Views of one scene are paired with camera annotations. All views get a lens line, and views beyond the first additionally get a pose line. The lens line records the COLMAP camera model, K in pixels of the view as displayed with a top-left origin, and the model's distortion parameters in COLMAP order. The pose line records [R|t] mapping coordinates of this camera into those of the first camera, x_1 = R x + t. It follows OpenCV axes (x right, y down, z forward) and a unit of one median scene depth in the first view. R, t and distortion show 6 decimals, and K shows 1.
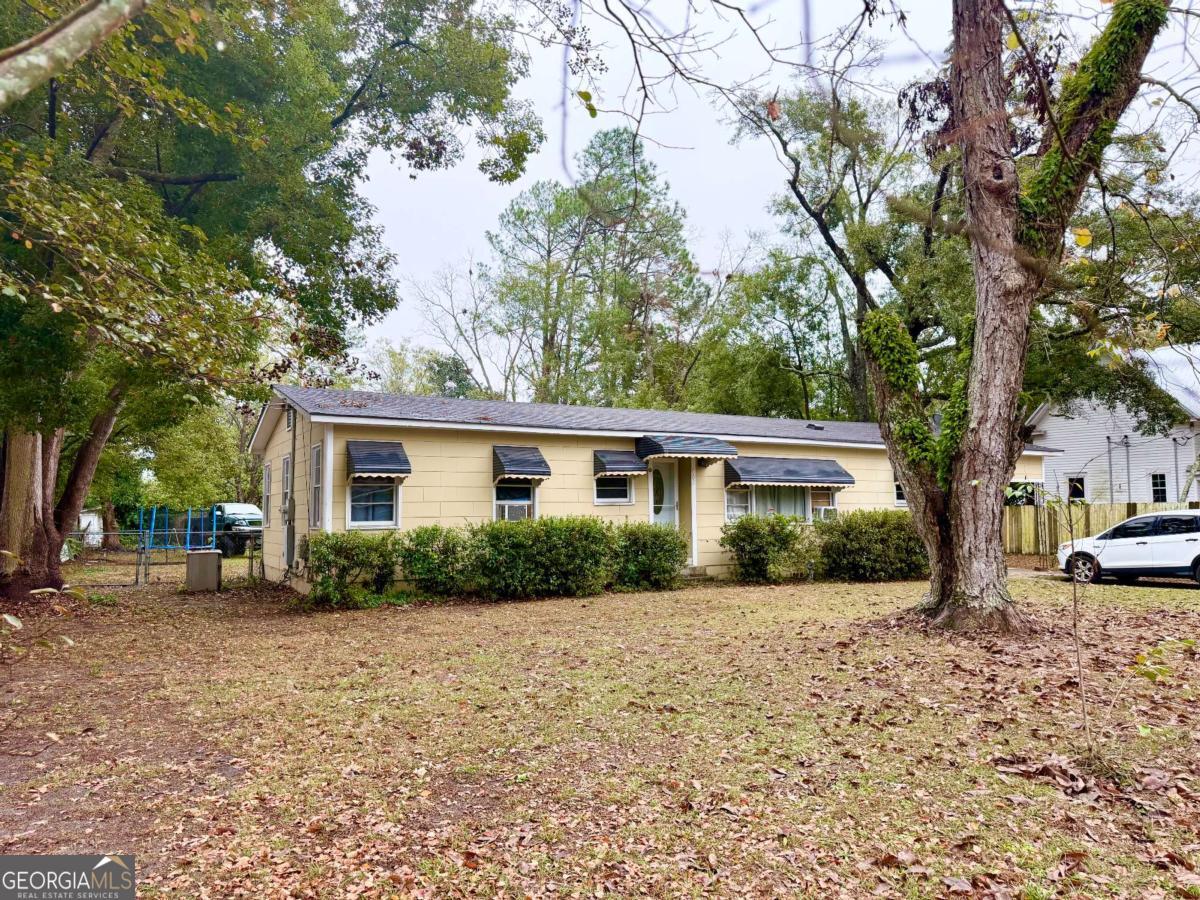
lens RADIAL K [[849.8, 0, 598.3], [0, 849.8, 444.7], [0, 0, 1]] dist [0.034668, -0.034936]
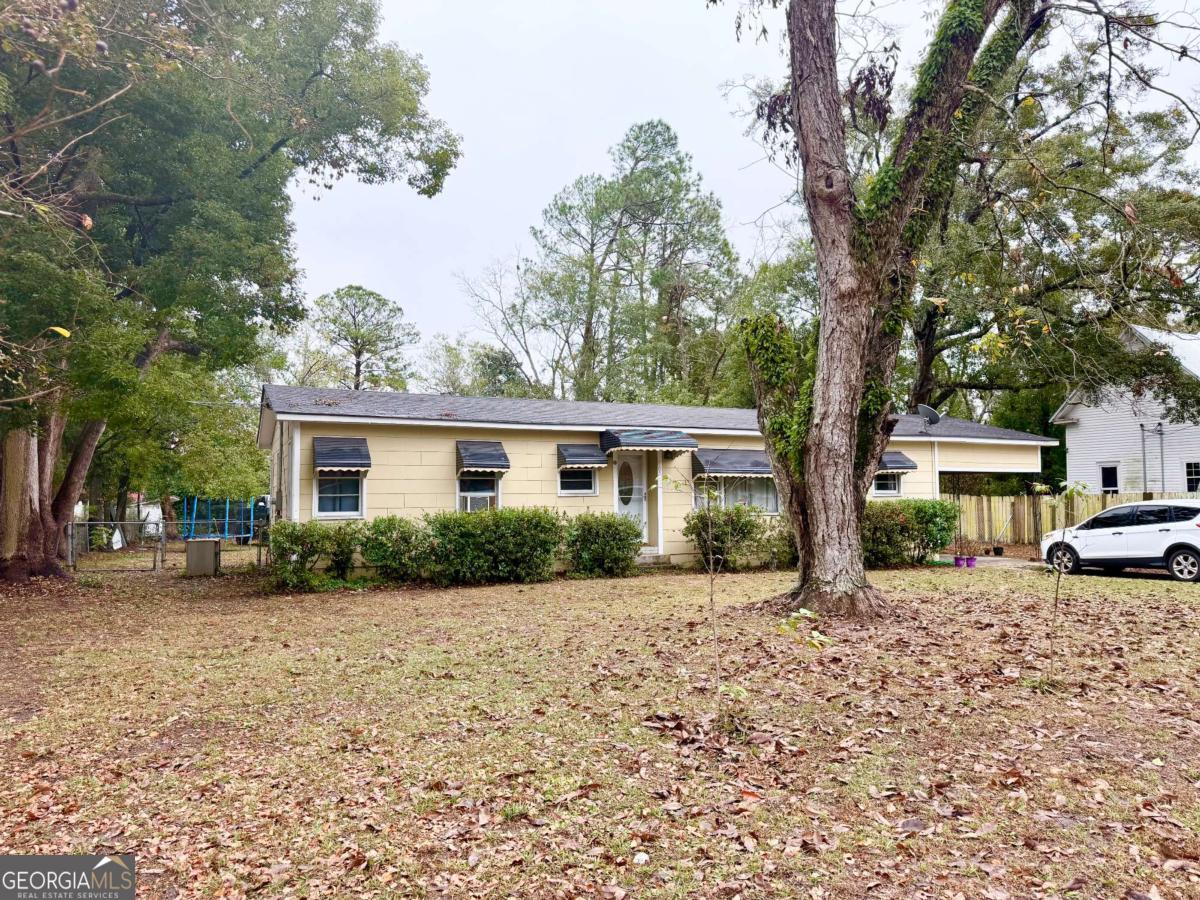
lens RADIAL K [[849.8, 0, 599.7], [0, 849.8, 449.8], [0, 0, 1]] dist [0.034668, -0.034936]
pose [[0.996440, -0.006558, -0.084051, 0.157163], [0.007994, 0.999828, 0.016753, -0.004049], [0.083927, -0.017365, 0.996321, -0.046299]]
